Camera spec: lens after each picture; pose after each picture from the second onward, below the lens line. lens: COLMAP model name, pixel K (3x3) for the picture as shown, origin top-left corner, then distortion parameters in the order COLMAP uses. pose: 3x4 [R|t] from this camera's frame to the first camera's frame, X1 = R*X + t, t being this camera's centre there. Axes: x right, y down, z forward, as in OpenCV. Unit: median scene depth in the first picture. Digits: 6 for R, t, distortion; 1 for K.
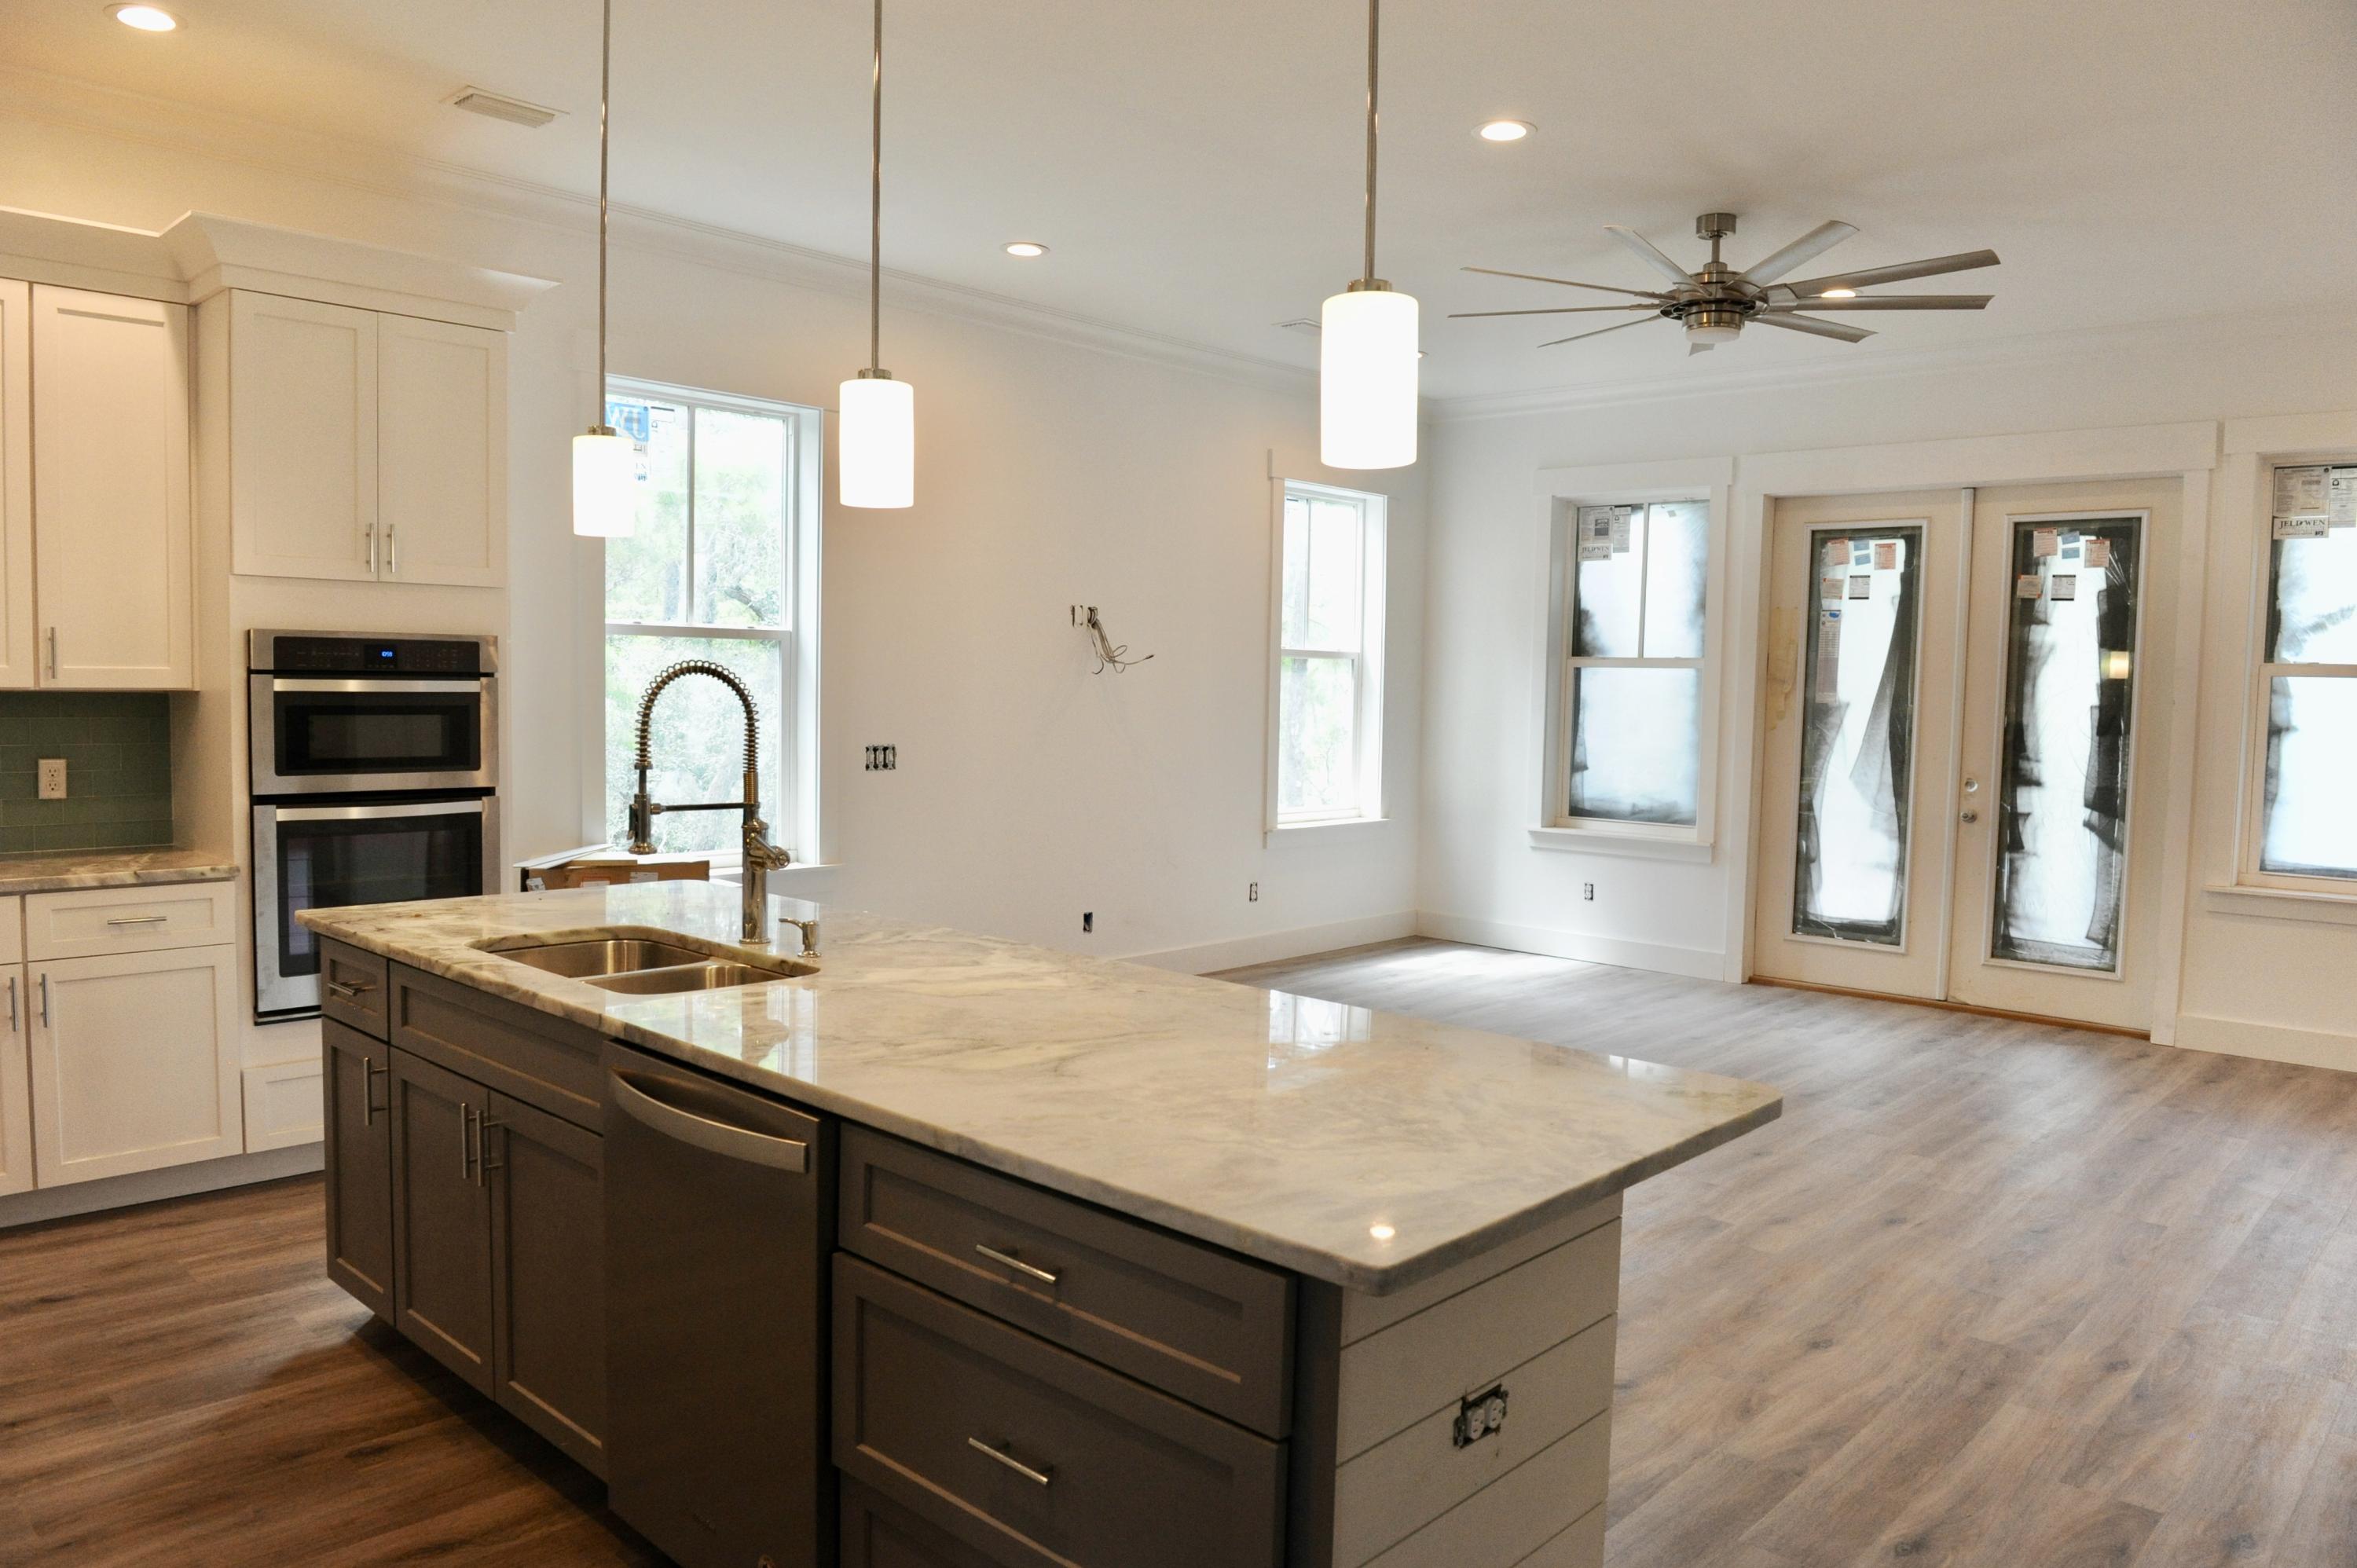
lens RADIAL K [[1618.4, 0, 1173.8], [0, 1618.4, 791.0], [0, 0, 1]] dist [-0.000023, -0.054911]
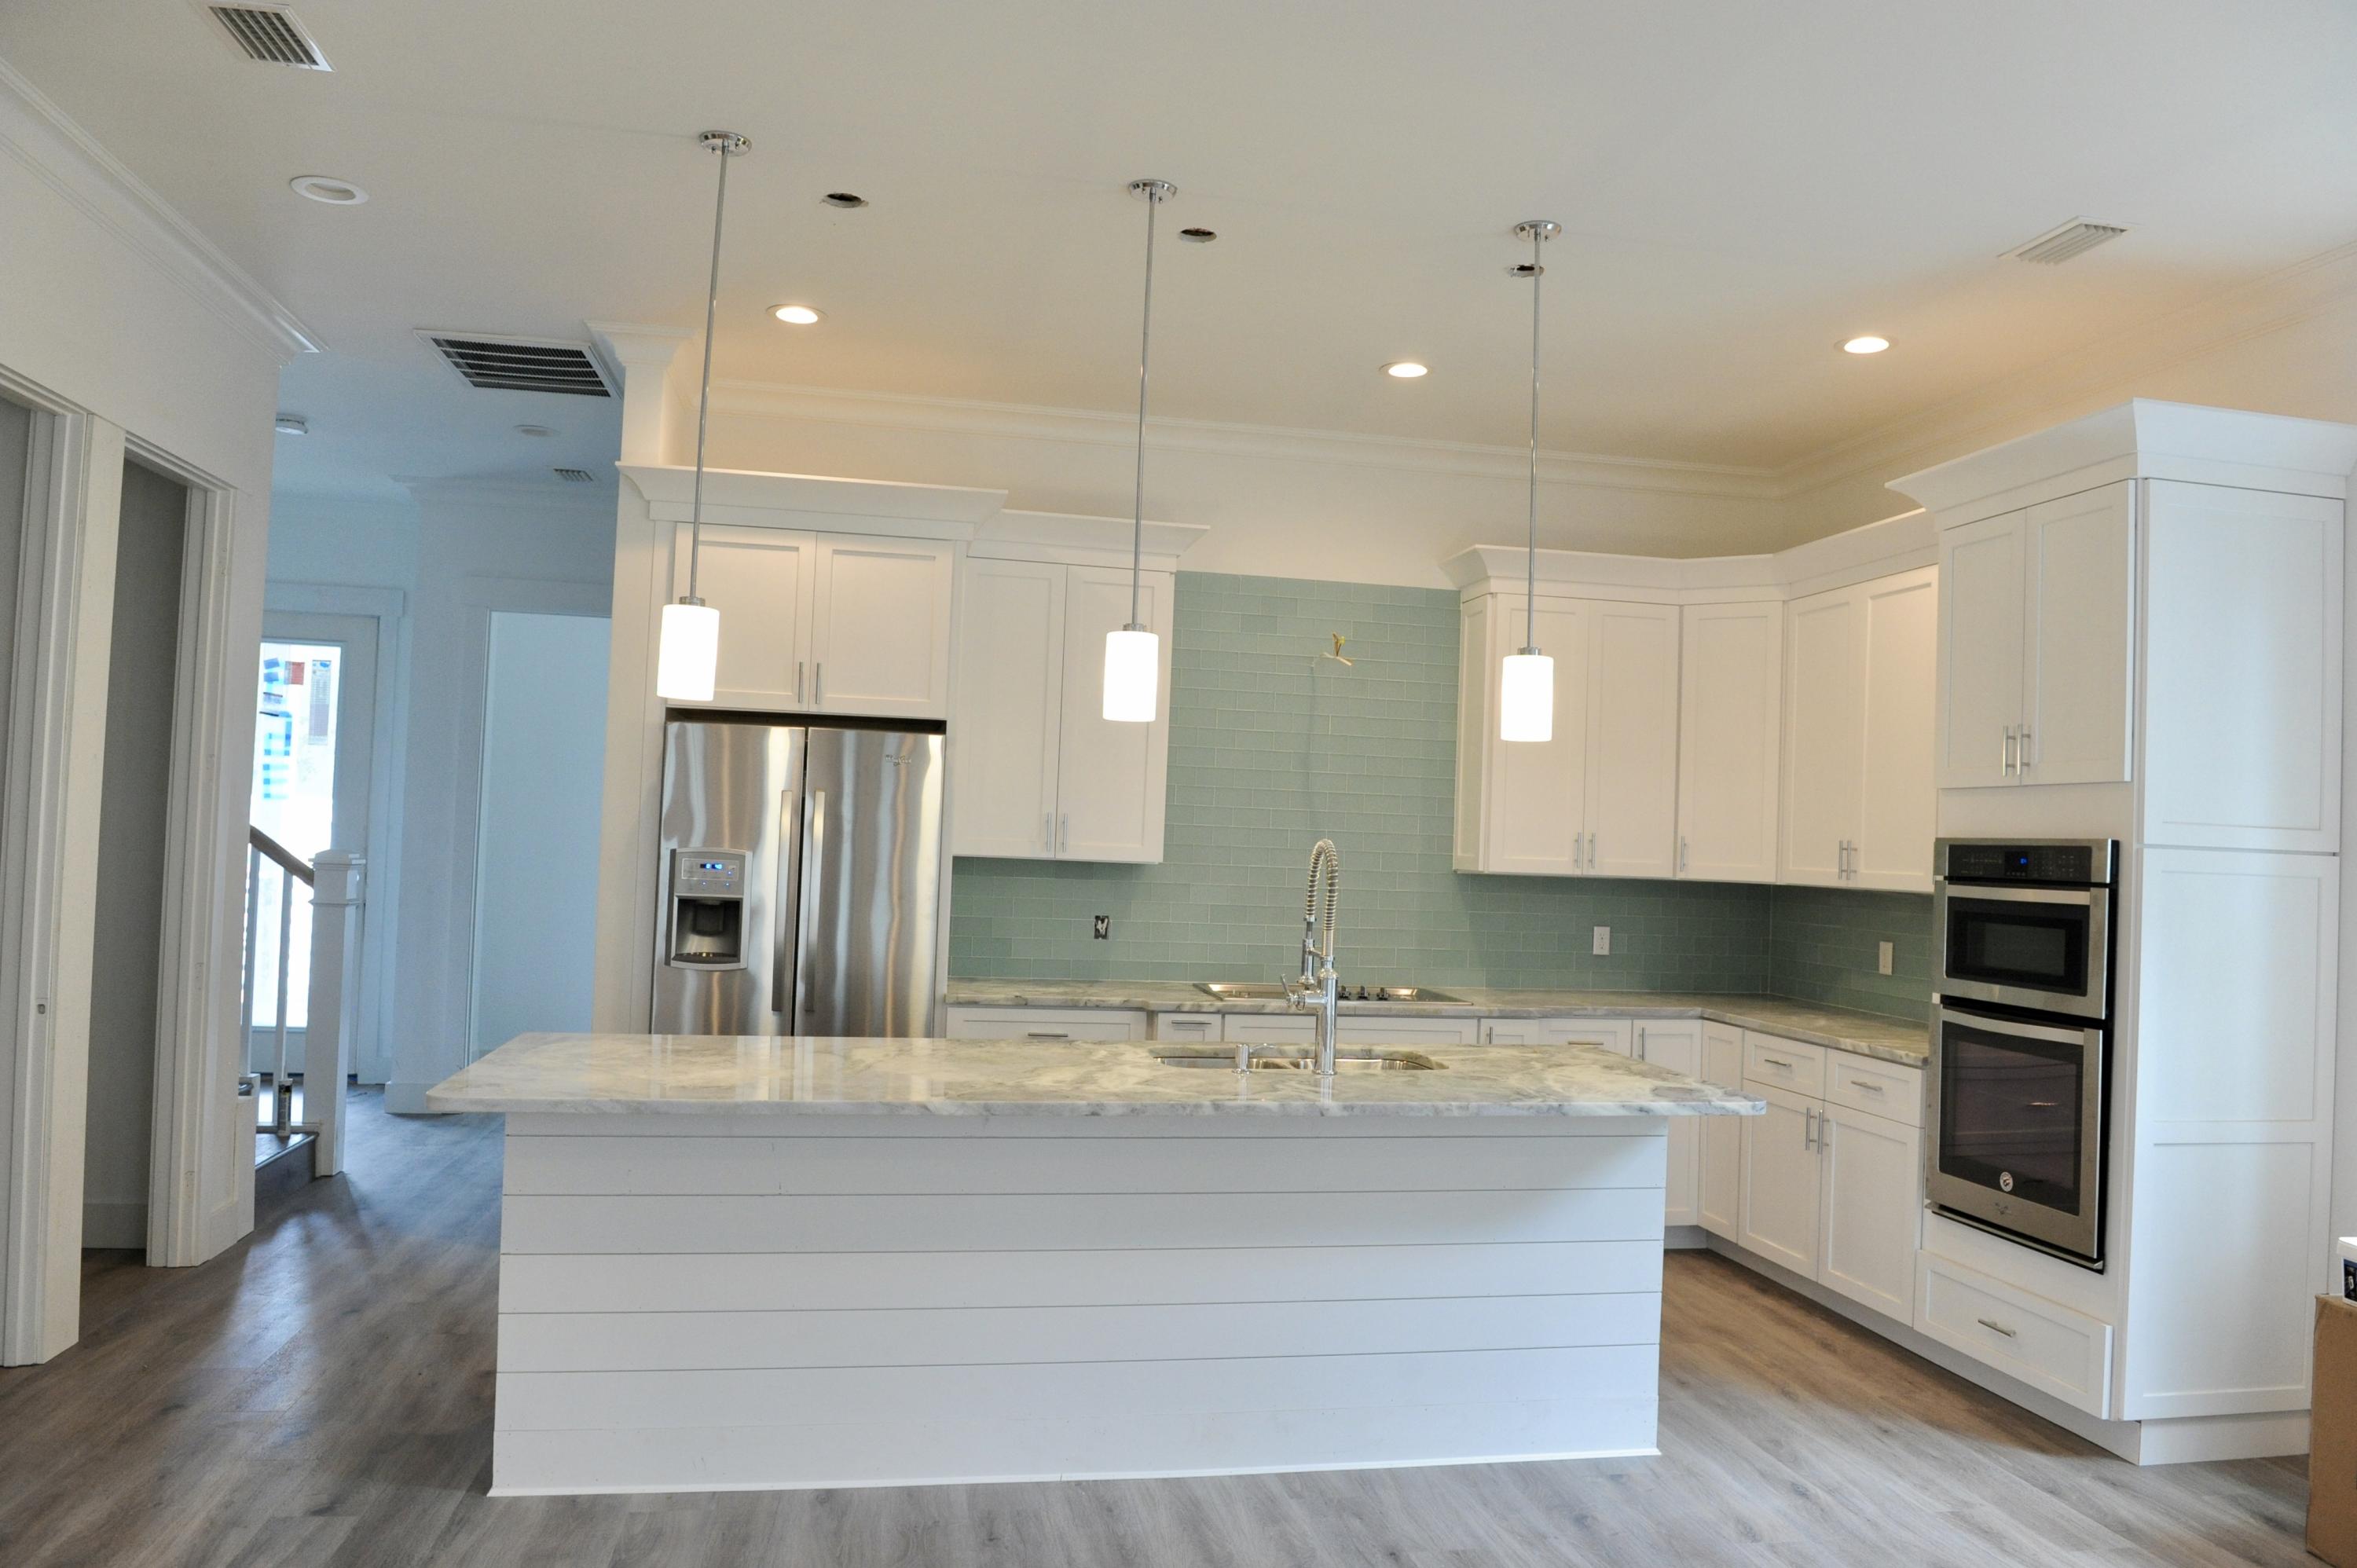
lens RADIAL K [[1618.4, 0, 1173.8], [0, 1618.4, 791.0], [0, 0, 1]] dist [-0.000023, -0.054911]
pose [[-0.584137, -0.065746, -0.808988, 0.738355], [-0.105372, 0.994422, -0.004731, -0.089402], [0.804786, 0.082481, -0.587806, 1.495957]]
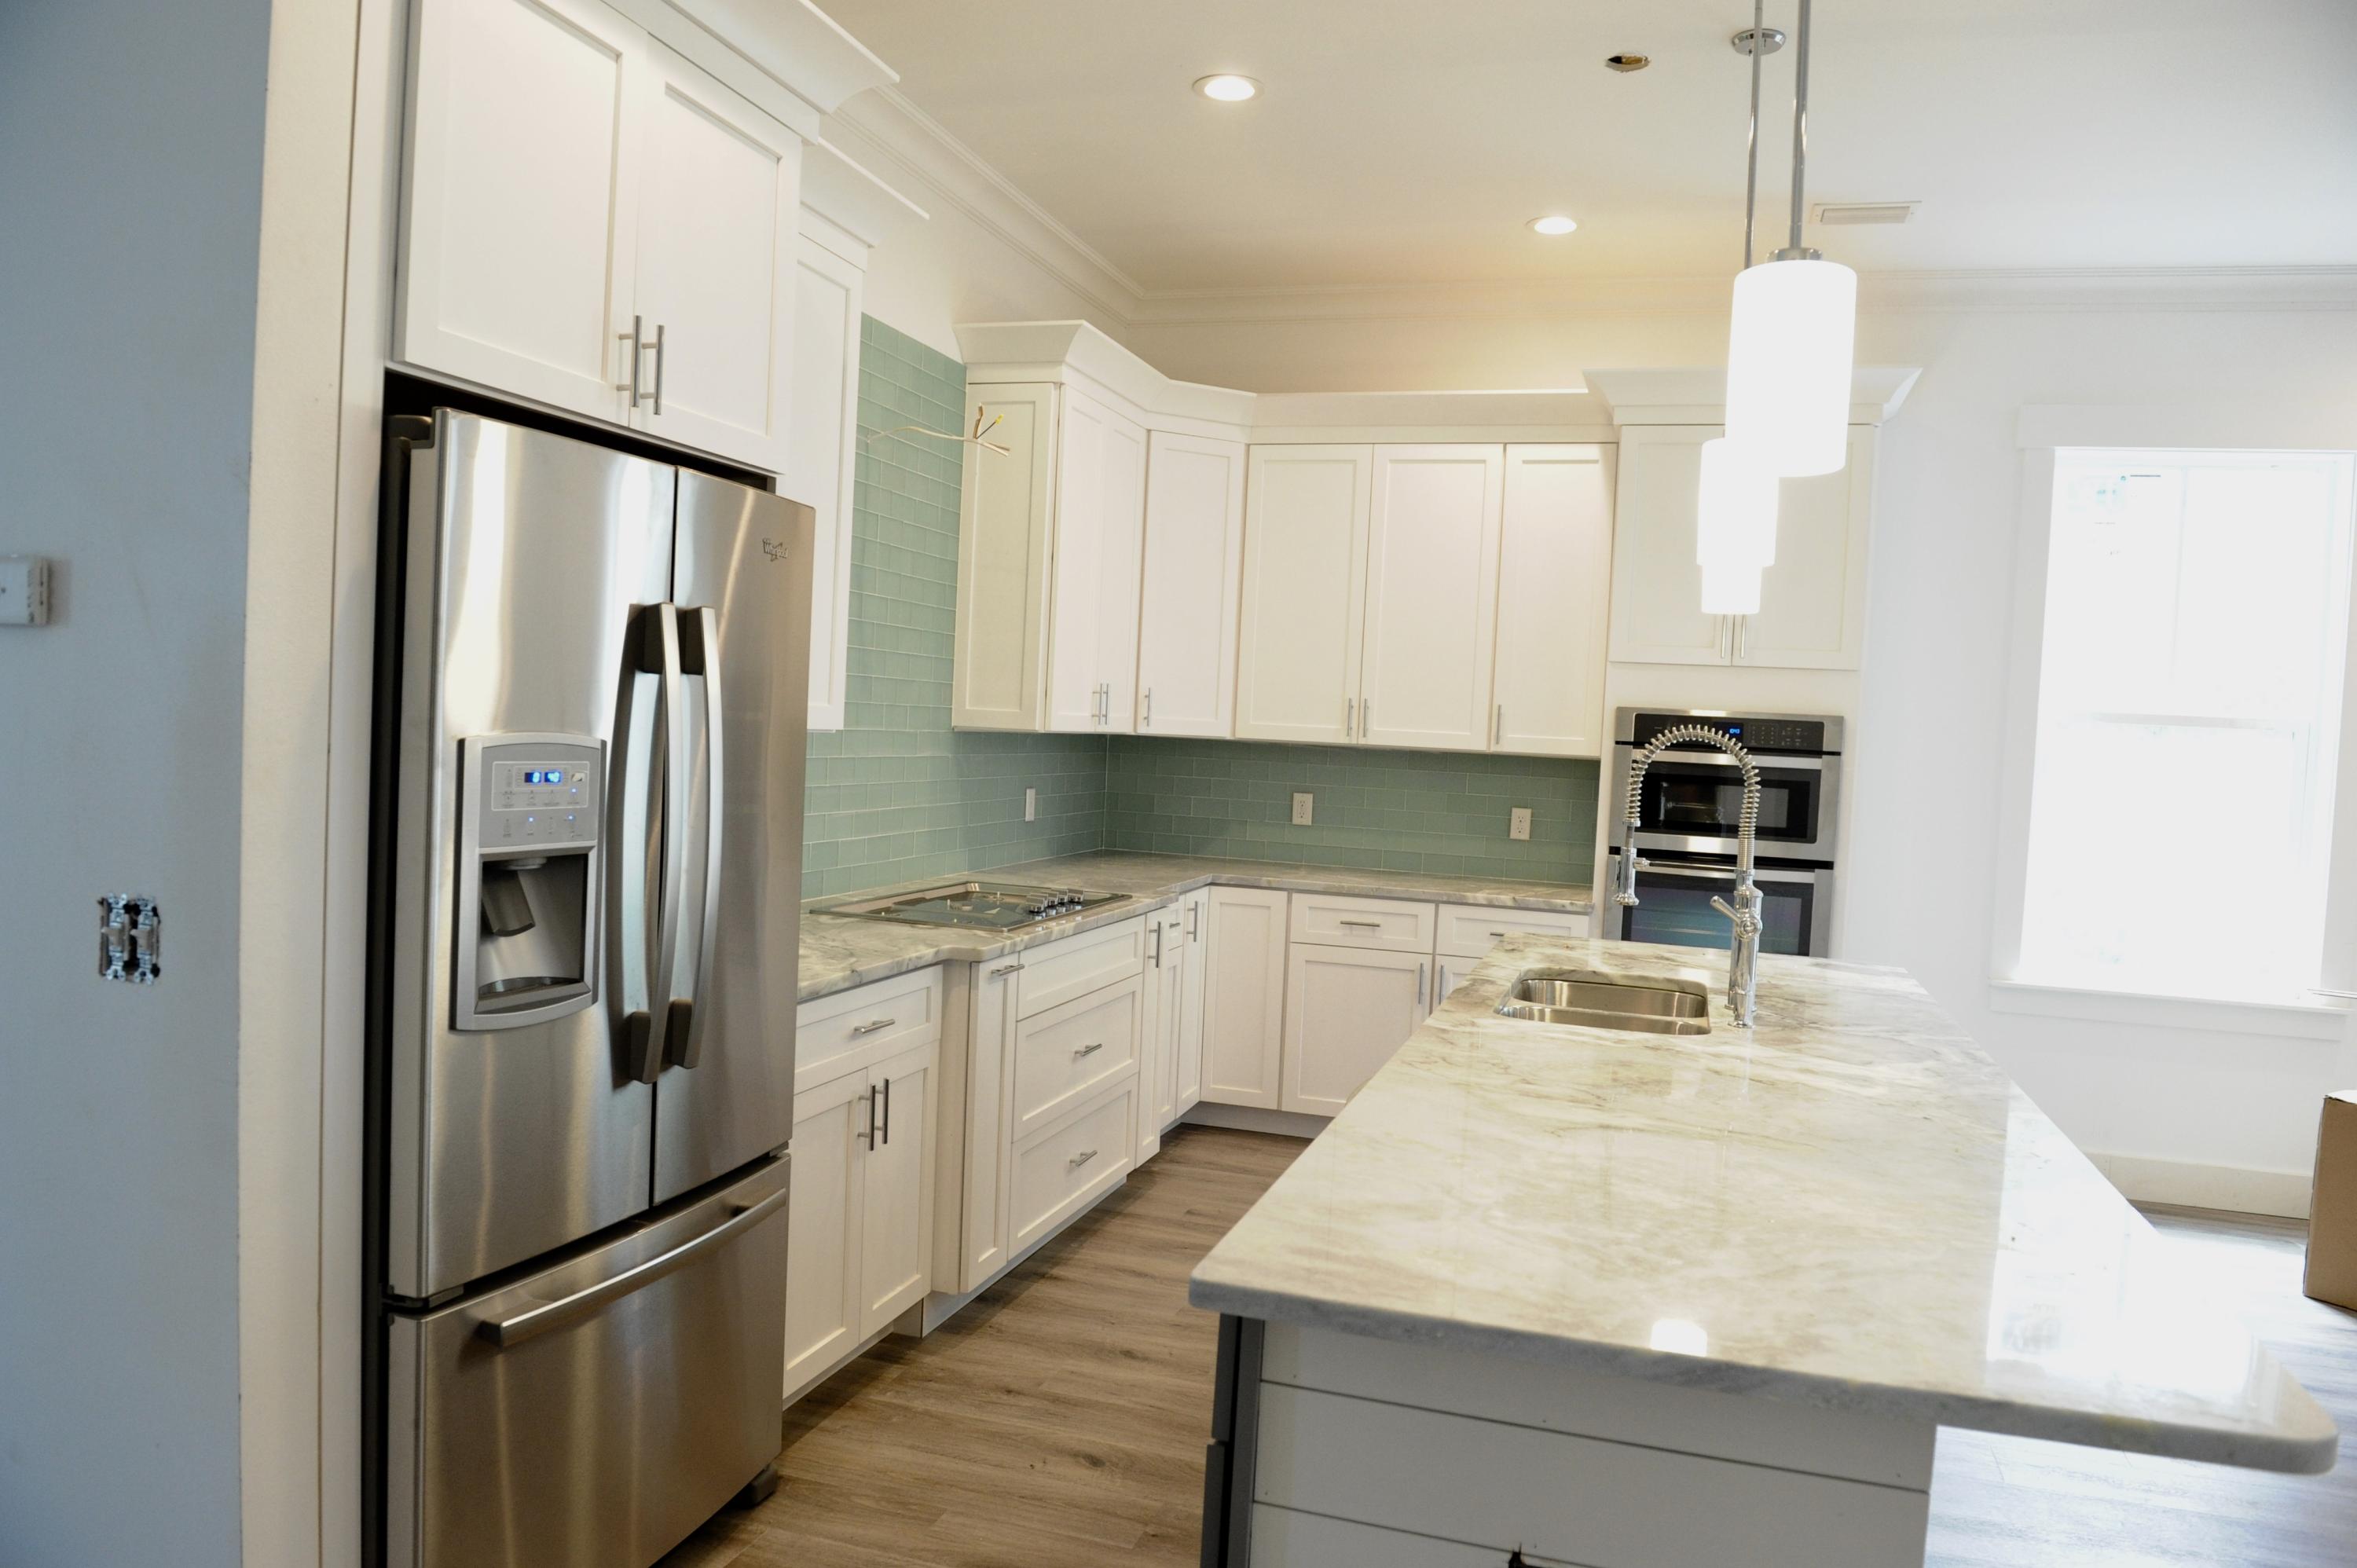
lens RADIAL K [[1618.4, 0, 1173.8], [0, 1618.4, 791.0], [0, 0, 1]] dist [-0.000023, -0.054911]
pose [[0.432886, 0.040276, -0.900549, 0.447867], [-0.102174, 0.994756, -0.004625, 0.000469], [0.895640, 0.094014, 0.434731, 0.232761]]
